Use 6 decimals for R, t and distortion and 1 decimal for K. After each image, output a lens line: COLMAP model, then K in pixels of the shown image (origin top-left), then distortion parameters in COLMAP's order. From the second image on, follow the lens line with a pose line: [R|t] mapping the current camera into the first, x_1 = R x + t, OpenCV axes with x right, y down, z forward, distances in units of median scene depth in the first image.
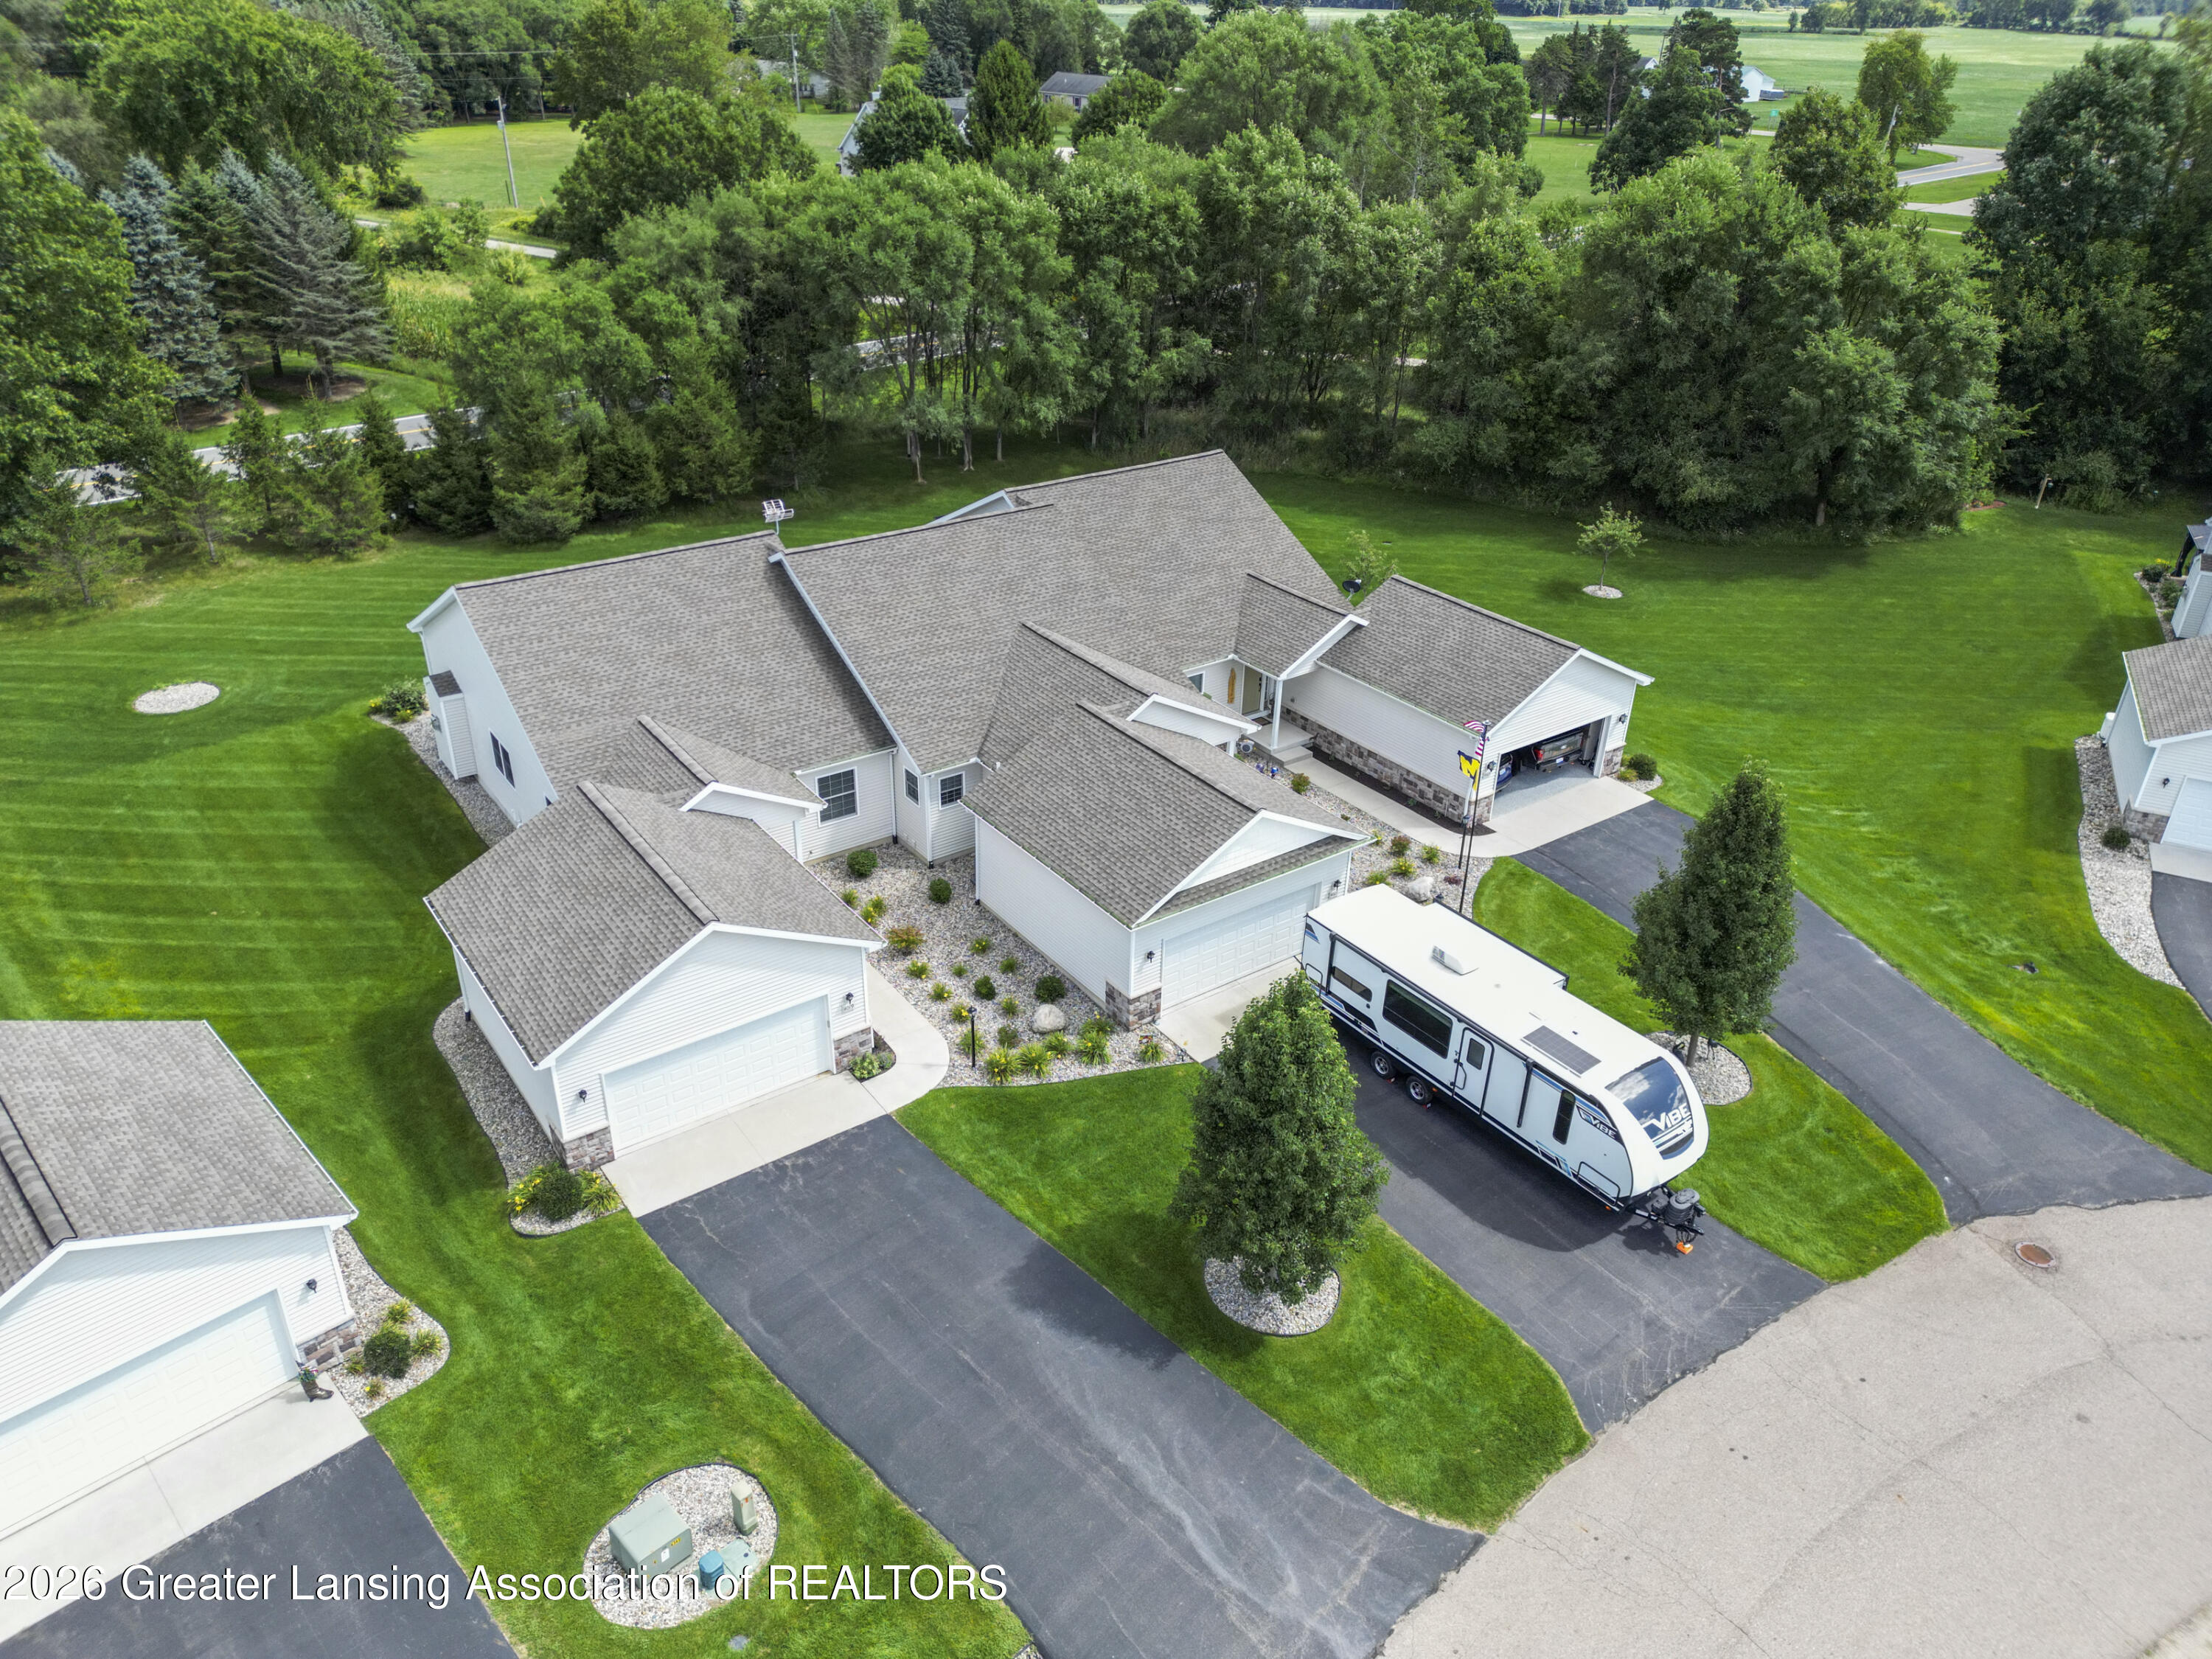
lens RADIAL K [[1534.0, 0, 1106.0], [0, 1534.0, 829.5], [0, 0, 1]] dist [0.053988, -0.000743]
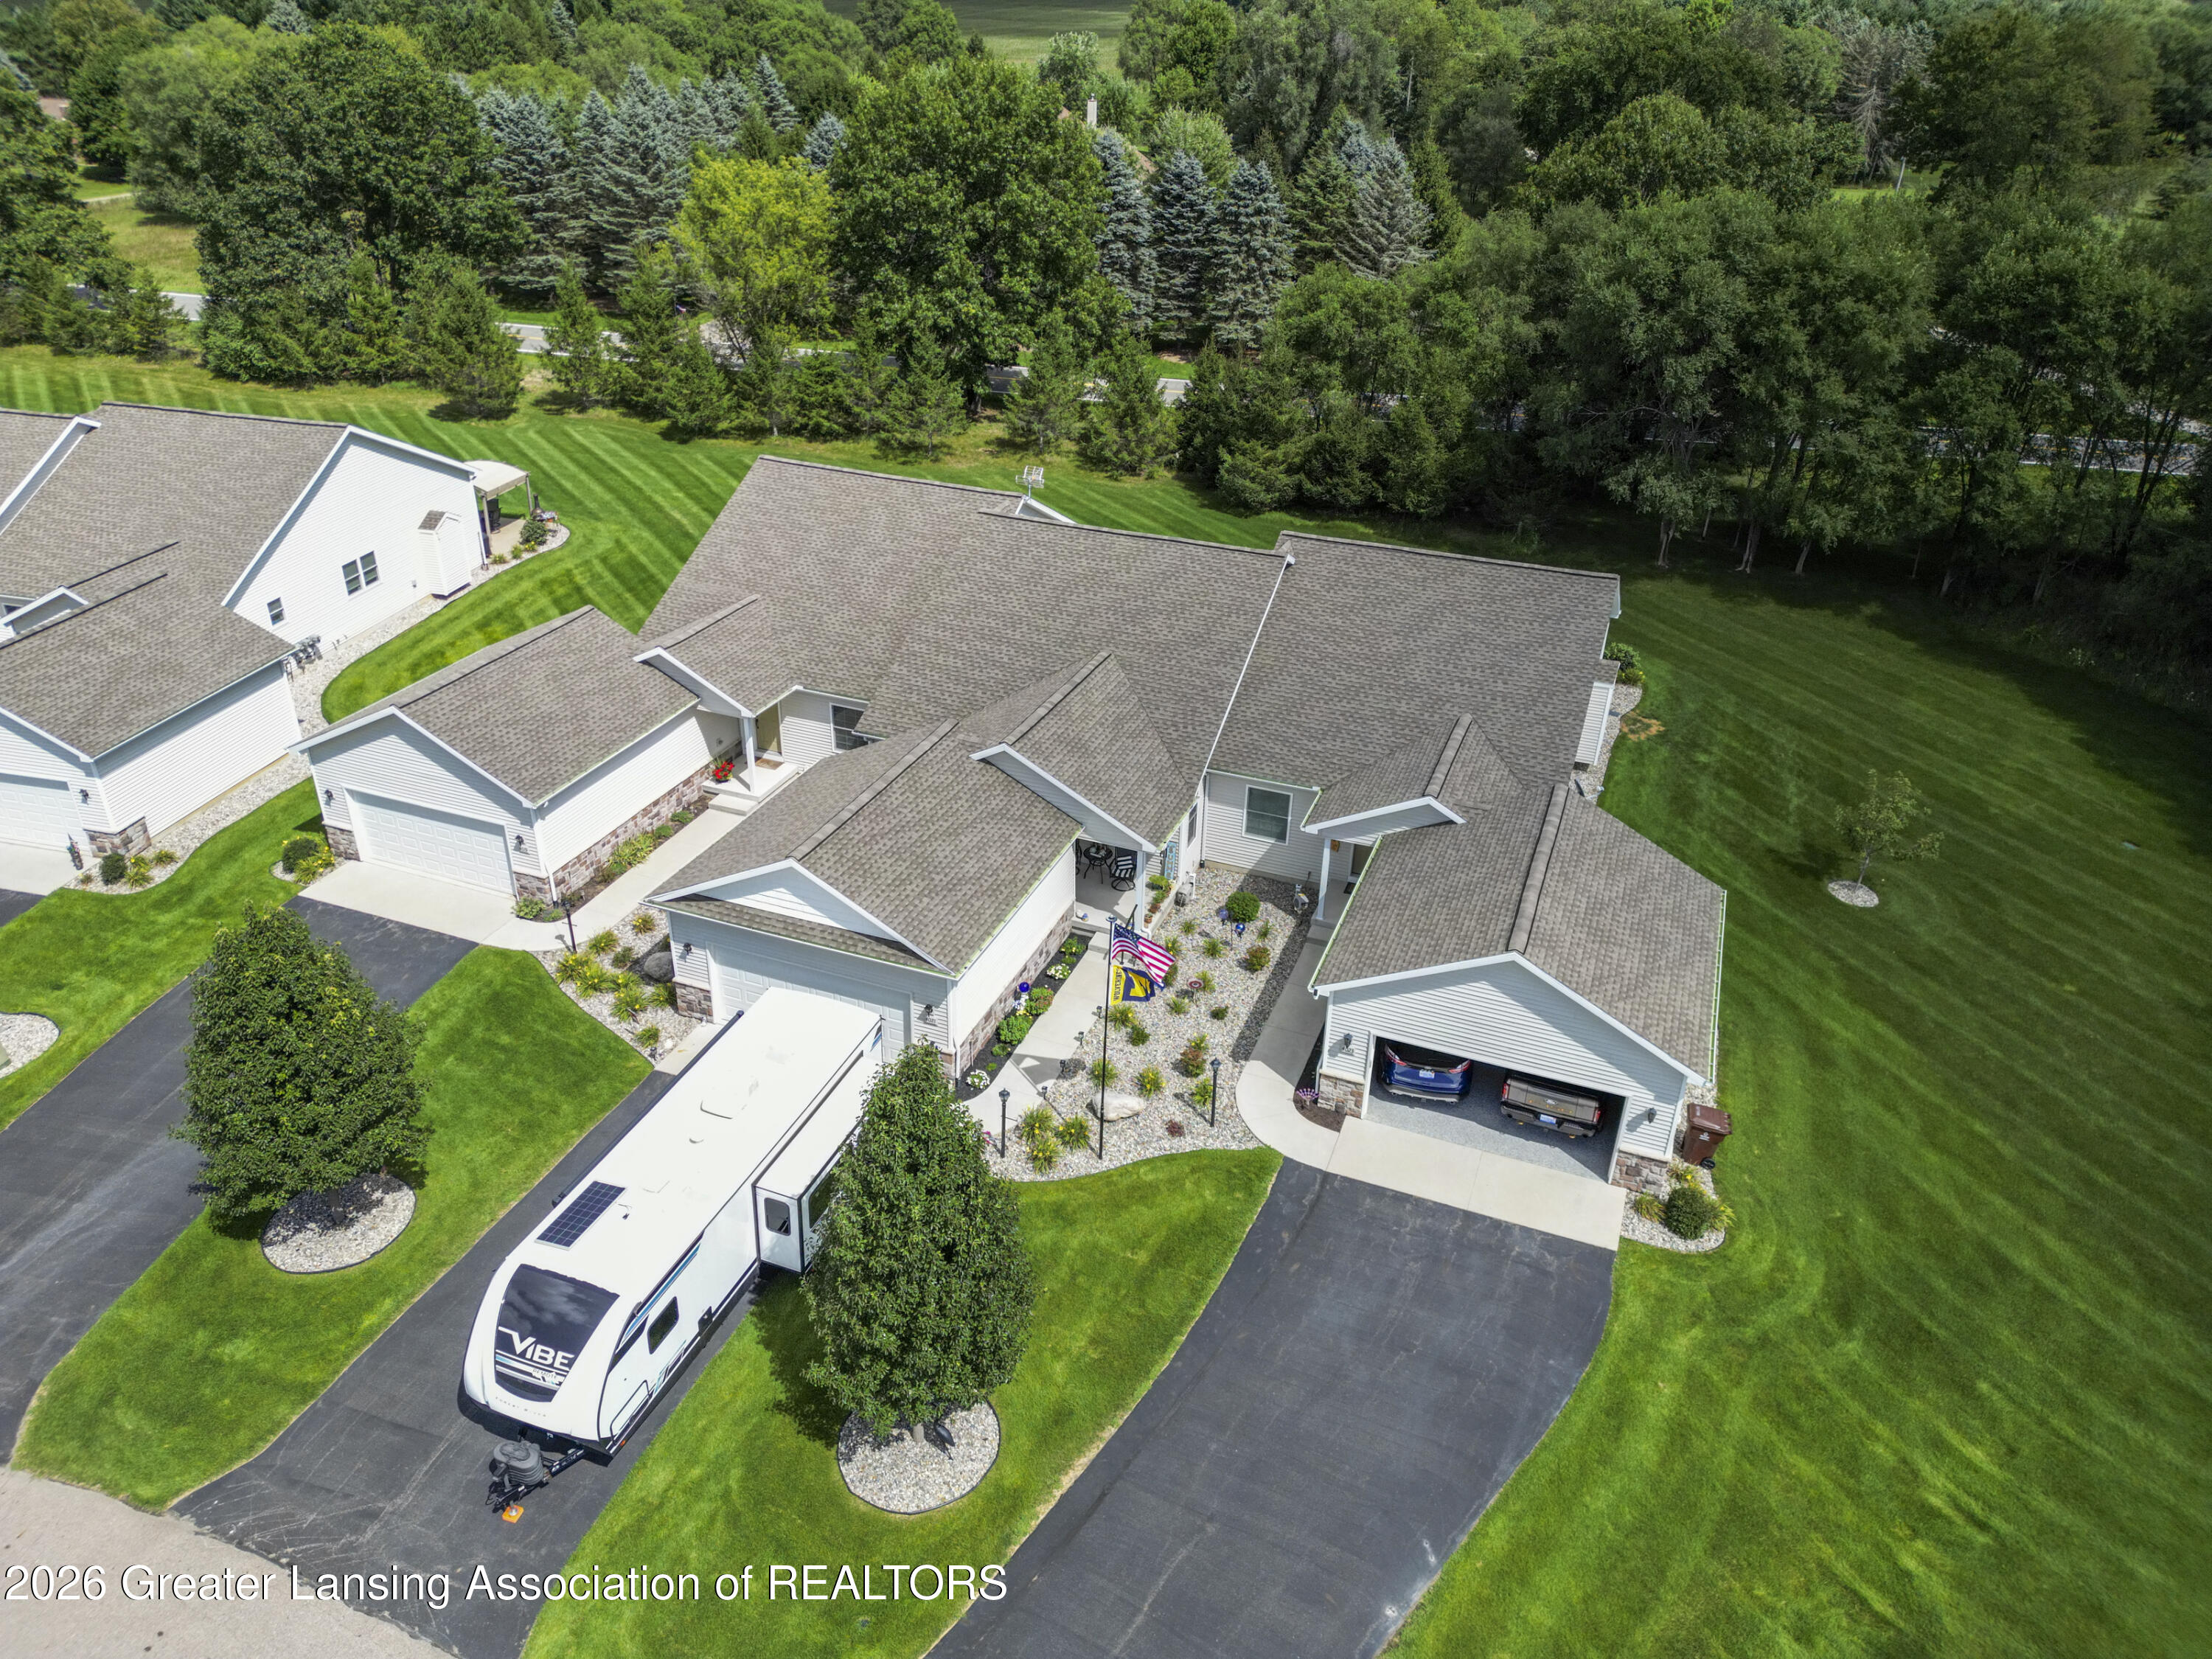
lens RADIAL K [[1554.3, 0, 1106.0], [0, 1554.3, 829.5], [0, 0, 1]] dist [0.024224, -0.001542]
pose [[0.538546, 0.396818, -0.743306, 0.664716], [-0.415430, 0.892536, 0.175495, -0.200808], [0.733067, 0.214279, 0.645521, 0.434536]]
